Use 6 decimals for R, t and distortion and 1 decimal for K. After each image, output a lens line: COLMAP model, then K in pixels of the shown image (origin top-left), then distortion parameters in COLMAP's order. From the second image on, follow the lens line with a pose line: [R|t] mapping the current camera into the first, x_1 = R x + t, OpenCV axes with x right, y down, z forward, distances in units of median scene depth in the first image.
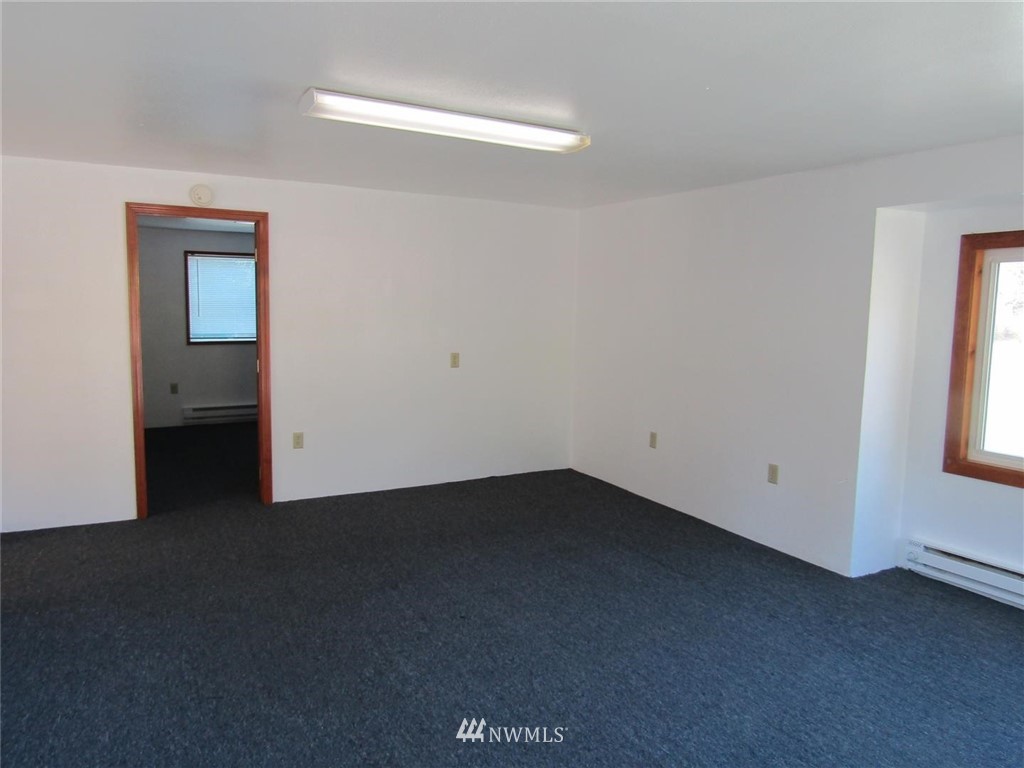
lens RADIAL K [[735.6, 0, 512.0], [0, 735.6, 384.0], [0, 0, 1]] dist [-0.007298, -0.007963]
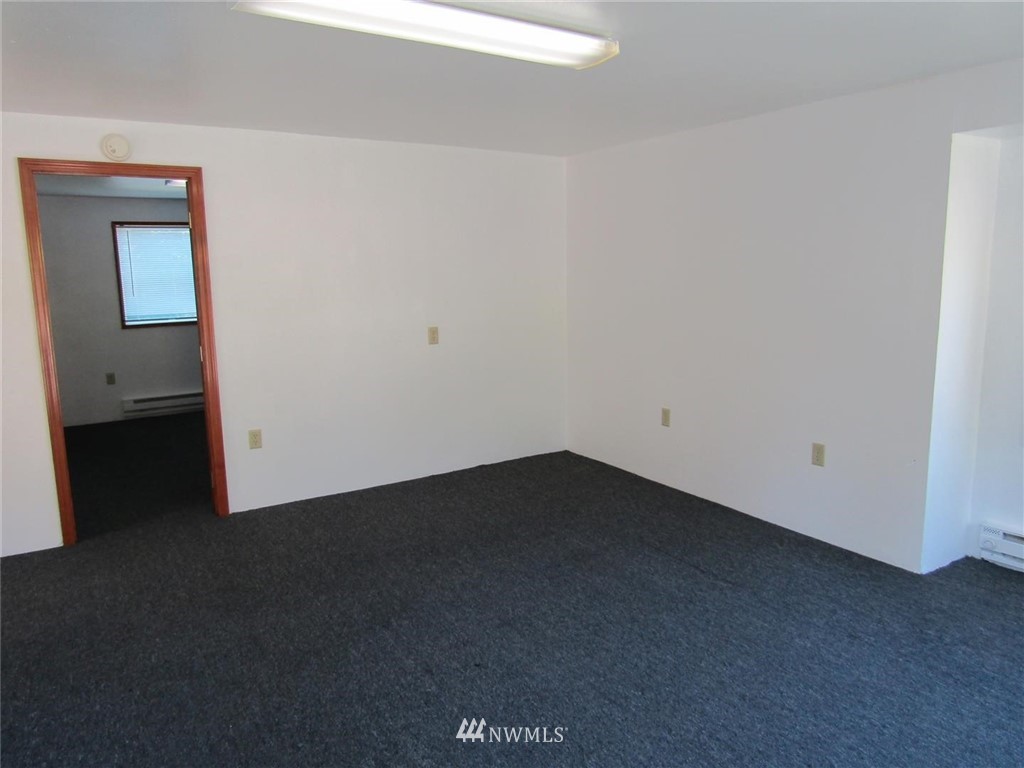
lens RADIAL K [[735.6, 0, 512.0], [0, 735.6, 384.0], [0, 0, 1]] dist [-0.007298, -0.007963]
pose [[0.997523, -0.046039, 0.053175, -0.049424], [0.043469, 0.997877, 0.048506, -0.019495], [-0.055295, -0.046075, 0.997406, 0.184813]]
